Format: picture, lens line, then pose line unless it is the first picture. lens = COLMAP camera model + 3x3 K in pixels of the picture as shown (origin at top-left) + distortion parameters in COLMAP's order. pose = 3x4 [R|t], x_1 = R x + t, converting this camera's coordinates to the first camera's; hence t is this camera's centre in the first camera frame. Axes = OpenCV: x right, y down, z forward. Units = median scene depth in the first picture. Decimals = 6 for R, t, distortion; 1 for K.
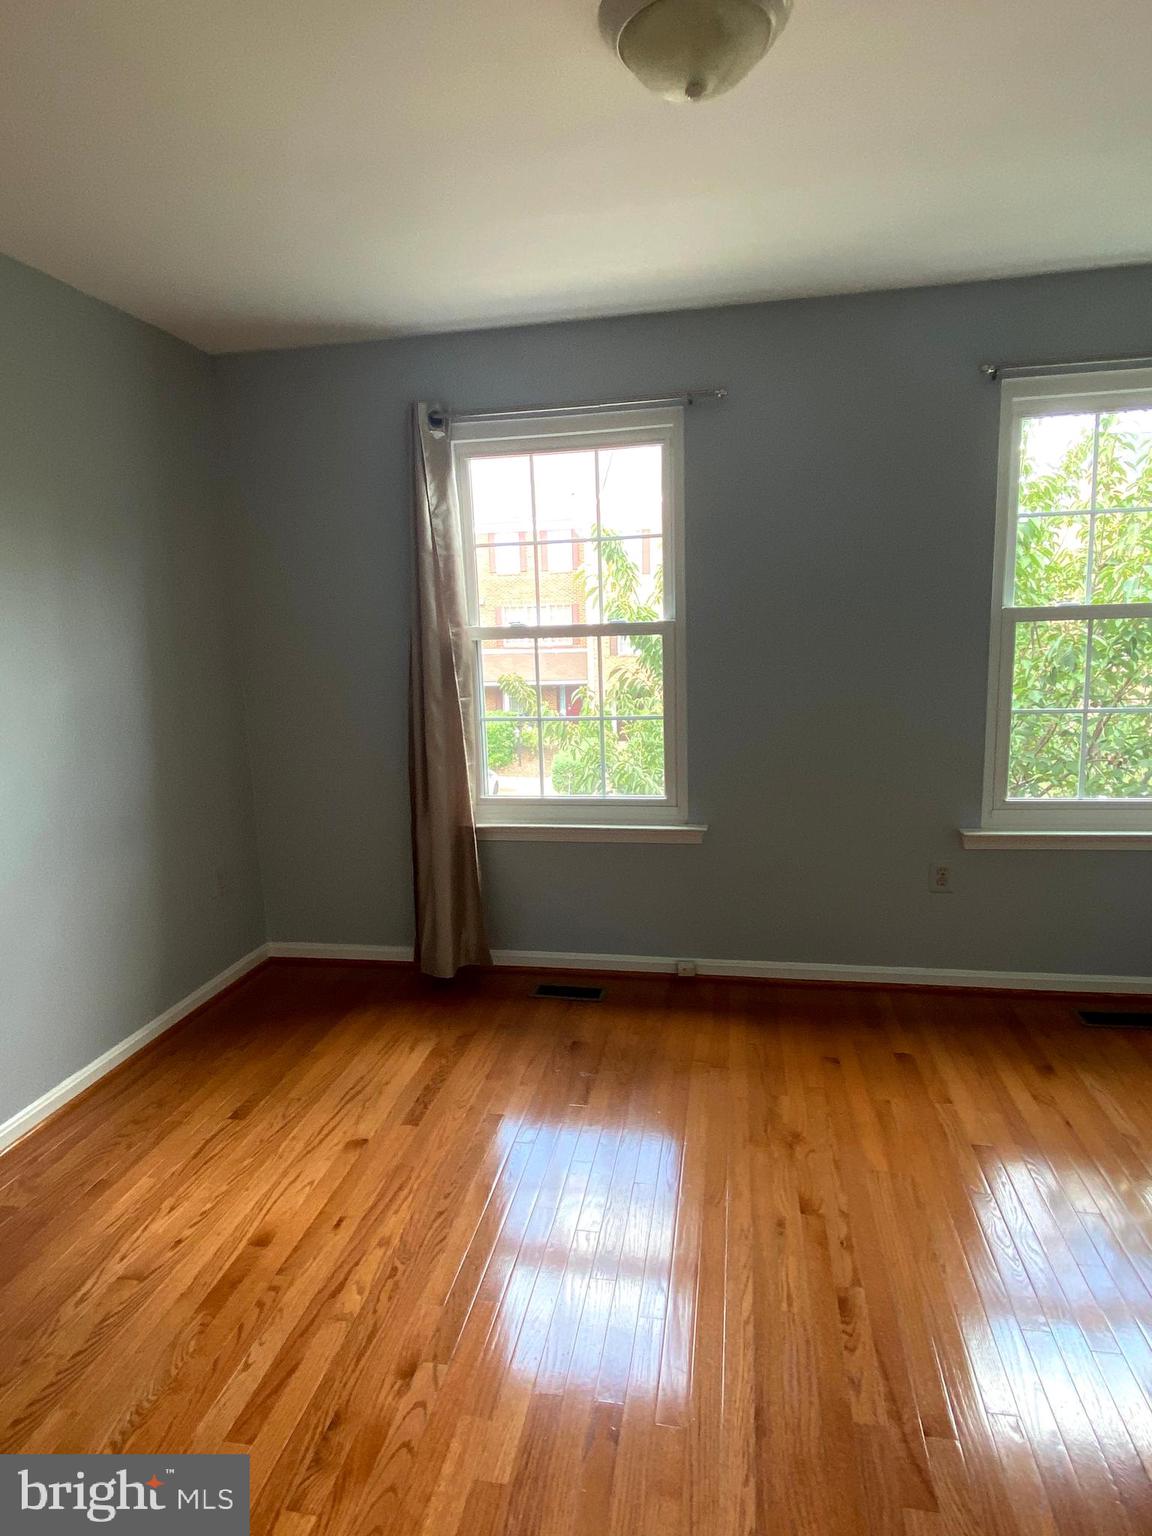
lens RADIAL K [[888.4, 0, 576.0], [0, 888.4, 768.0], [0, 0, 1]] dist [0.105538, -0.104398]
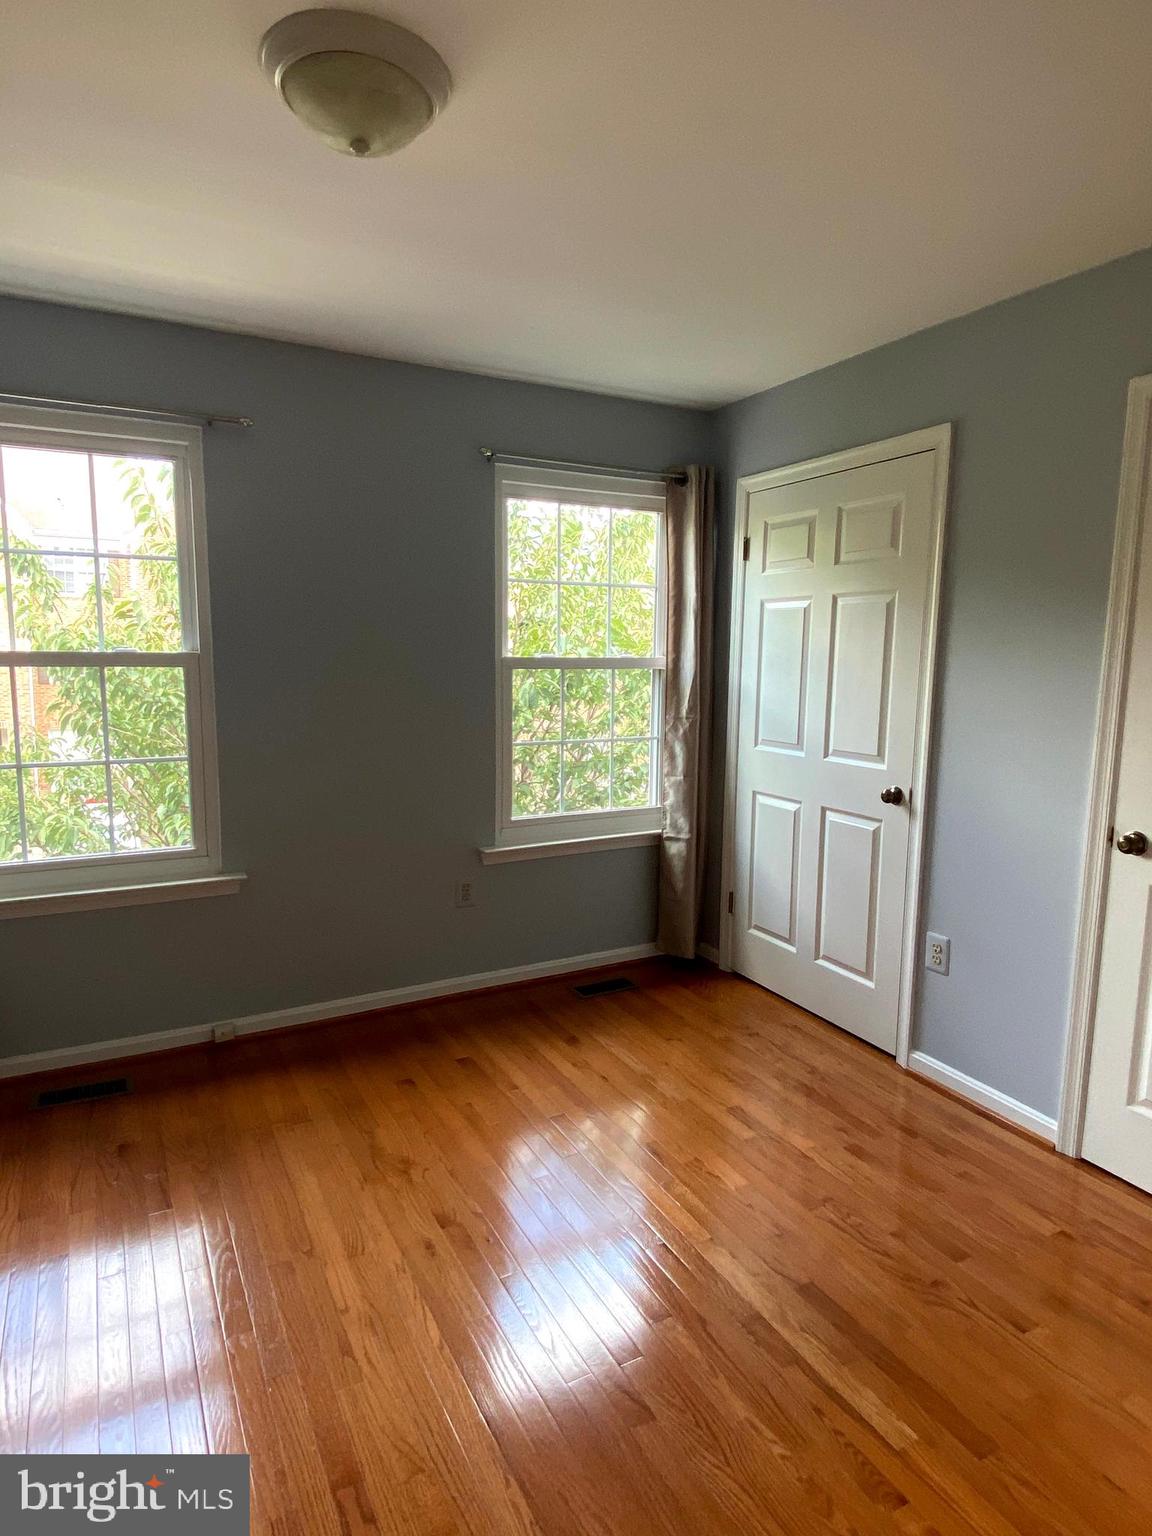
lens RADIAL K [[888.4, 0, 576.0], [0, 888.4, 768.0], [0, 0, 1]] dist [0.105538, -0.104398]
pose [[0.787770, -0.041730, 0.614554, -0.175443], [0.068926, 0.997409, -0.020625, -0.001375], [-0.612101, 0.058606, 0.788605, 0.041551]]
